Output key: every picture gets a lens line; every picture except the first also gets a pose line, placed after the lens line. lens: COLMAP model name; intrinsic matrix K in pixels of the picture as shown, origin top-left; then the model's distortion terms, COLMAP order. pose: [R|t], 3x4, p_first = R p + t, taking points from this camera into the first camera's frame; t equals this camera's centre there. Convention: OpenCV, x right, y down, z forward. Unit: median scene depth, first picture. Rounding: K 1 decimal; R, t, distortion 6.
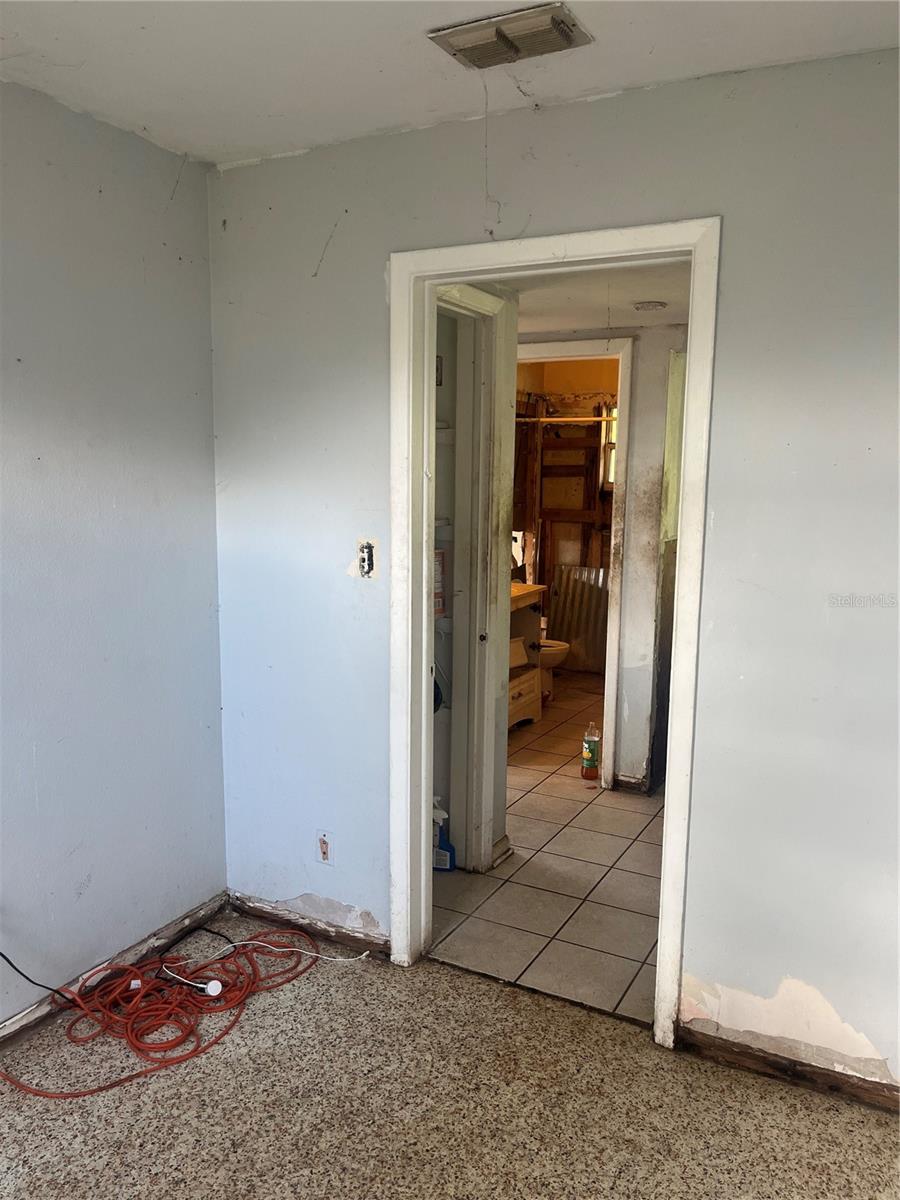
lens RADIAL K [[899.5, 0, 450.0], [0, 899.5, 600.0], [0, 0, 1]] dist [0.091573, -0.127901]
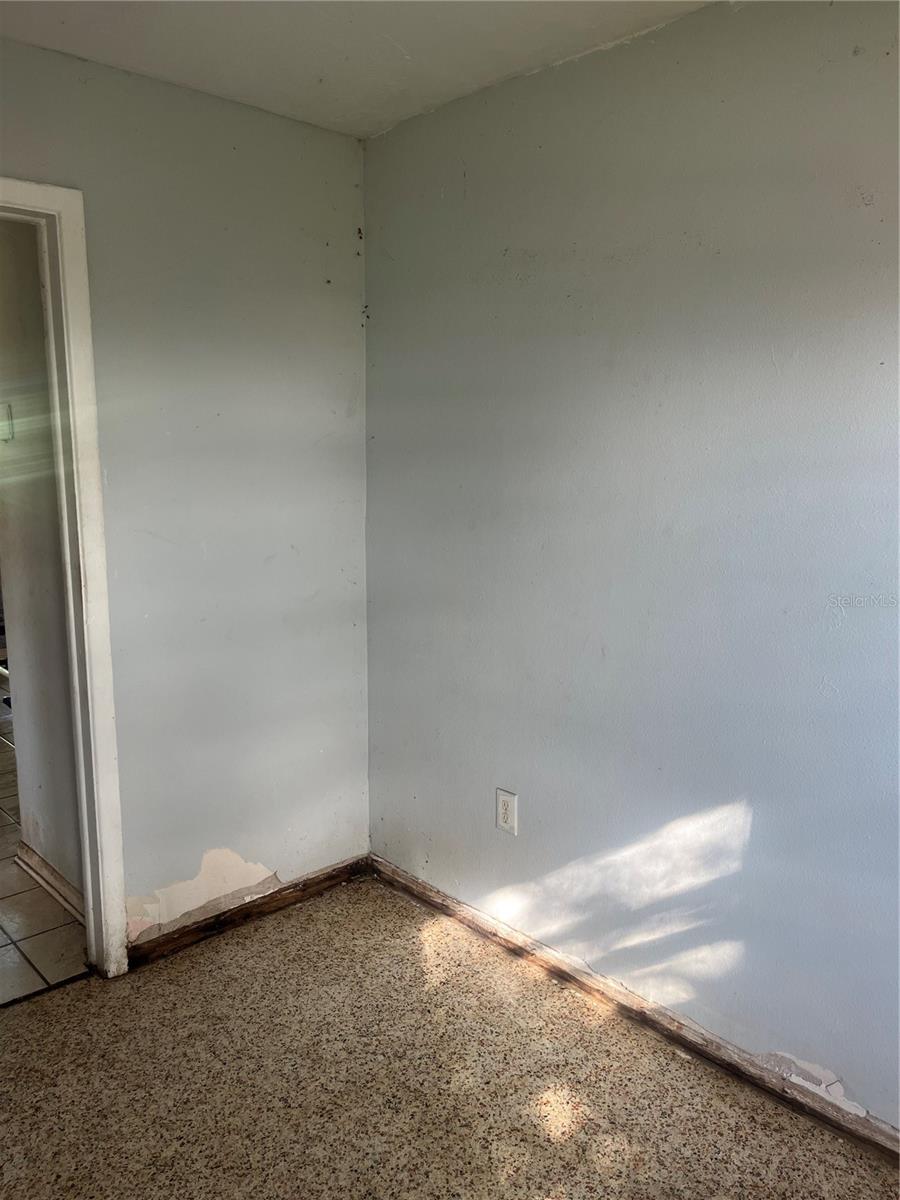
lens RADIAL K [[899.5, 0, 450.0], [0, 899.5, 600.0], [0, 0, 1]] dist [0.091573, -0.127901]
pose [[0.335275, -0.173546, 0.925998, -0.598940], [0.135837, 0.981522, 0.134770, -0.035489], [-0.932276, 0.080600, 0.352654, 0.250715]]
